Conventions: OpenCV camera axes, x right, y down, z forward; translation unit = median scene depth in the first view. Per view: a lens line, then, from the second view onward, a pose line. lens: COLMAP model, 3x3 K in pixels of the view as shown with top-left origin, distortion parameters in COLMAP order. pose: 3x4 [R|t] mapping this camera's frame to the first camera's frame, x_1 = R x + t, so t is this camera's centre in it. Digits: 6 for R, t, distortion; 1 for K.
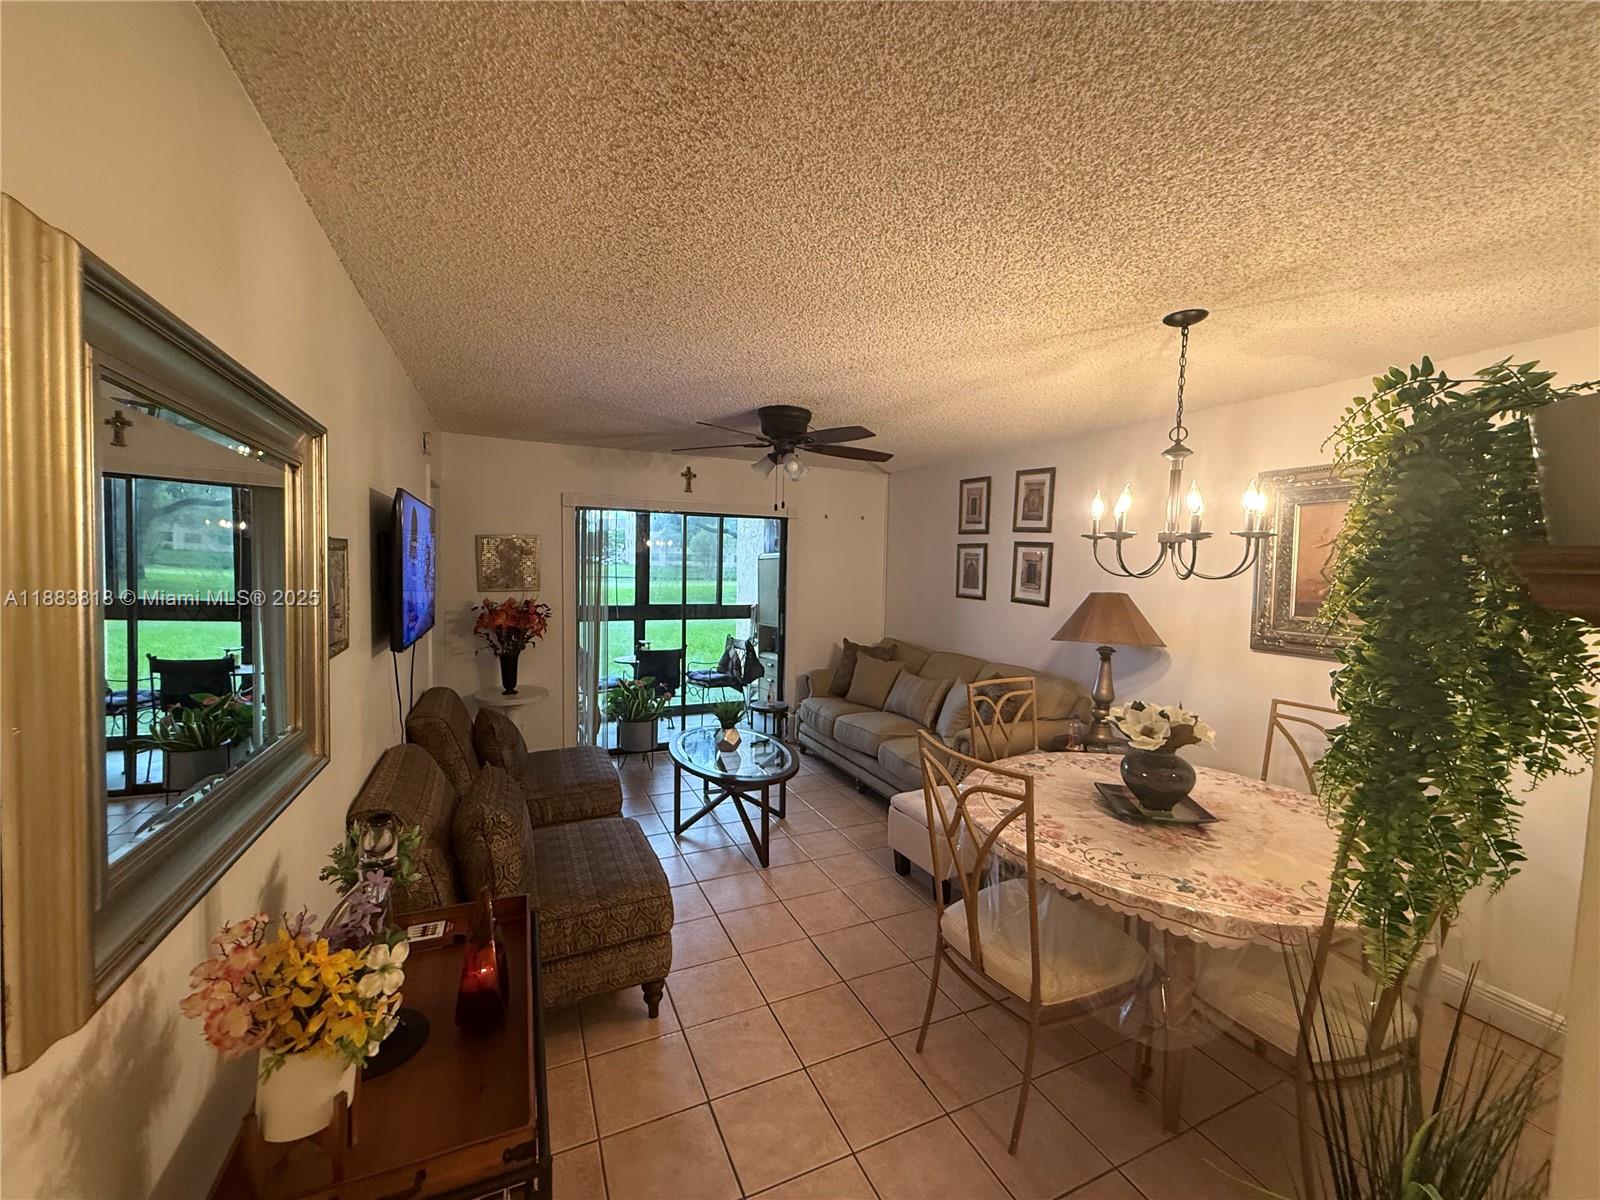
lens RADIAL K [[637.3, 0, 795.3], [0, 637.3, 598.8], [0, 0, 1]] dist [-0.001373, 0.000098]
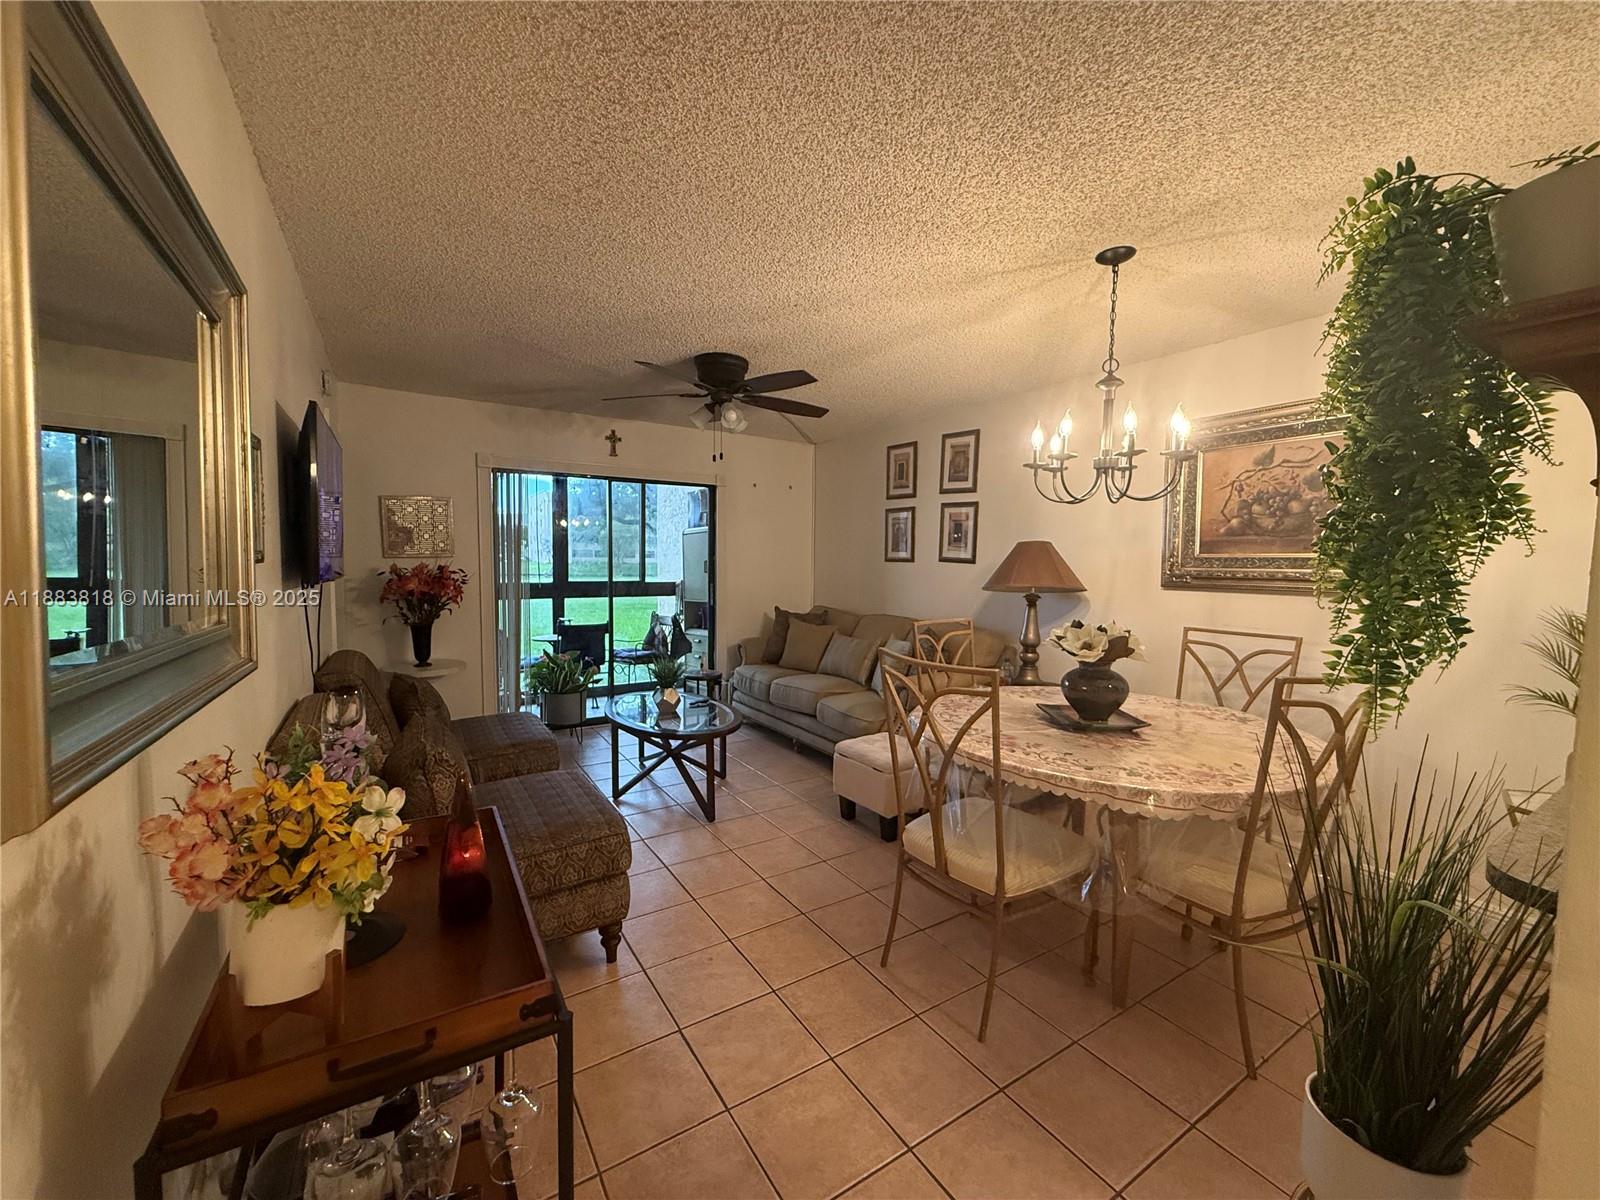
lens RADIAL K [[637.3, 0, 795.3], [0, 637.3, 598.8], [0, 0, 1]] dist [-0.001373, 0.000098]
pose [[0.990531, -0.018593, 0.136022, -0.074280], [0.017782, 0.999816, 0.007174, 0.115258], [-0.136130, -0.004688, 0.990680, 0.013173]]
